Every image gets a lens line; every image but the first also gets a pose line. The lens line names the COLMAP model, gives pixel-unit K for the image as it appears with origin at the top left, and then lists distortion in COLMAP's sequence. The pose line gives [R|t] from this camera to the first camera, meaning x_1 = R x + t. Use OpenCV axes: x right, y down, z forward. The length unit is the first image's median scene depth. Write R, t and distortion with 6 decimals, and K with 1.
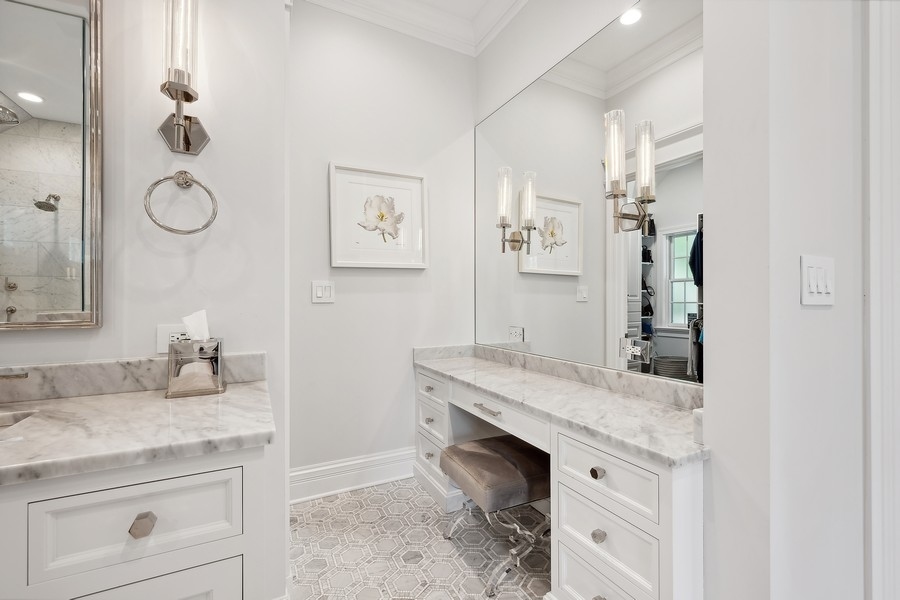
lens RADIAL K [[391.6, 0, 450.0], [0, 391.6, 300.0], [0, 0, 1]] dist [0.001556, 0.000175]
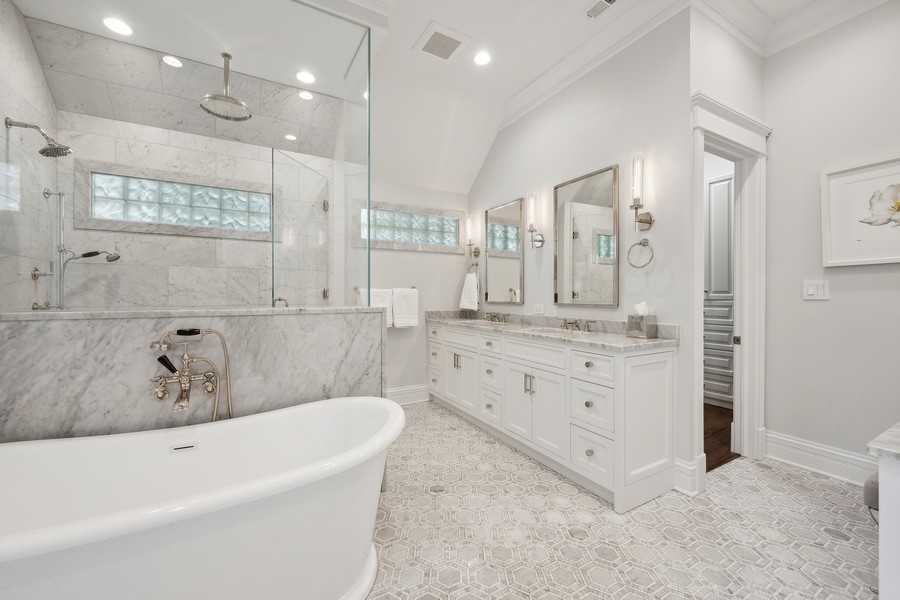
lens RADIAL K [[357.0, 0, 448.3], [0, 357.0, 295.9], [0, 0, 1]] dist [-0.000298, -0.000030]
pose [[0.035708, 0.001519, -0.999361, 0.675793], [-0.001955, 0.999997, 0.001450, -0.003456], [0.999360, 0.001902, 0.035710, -0.090704]]
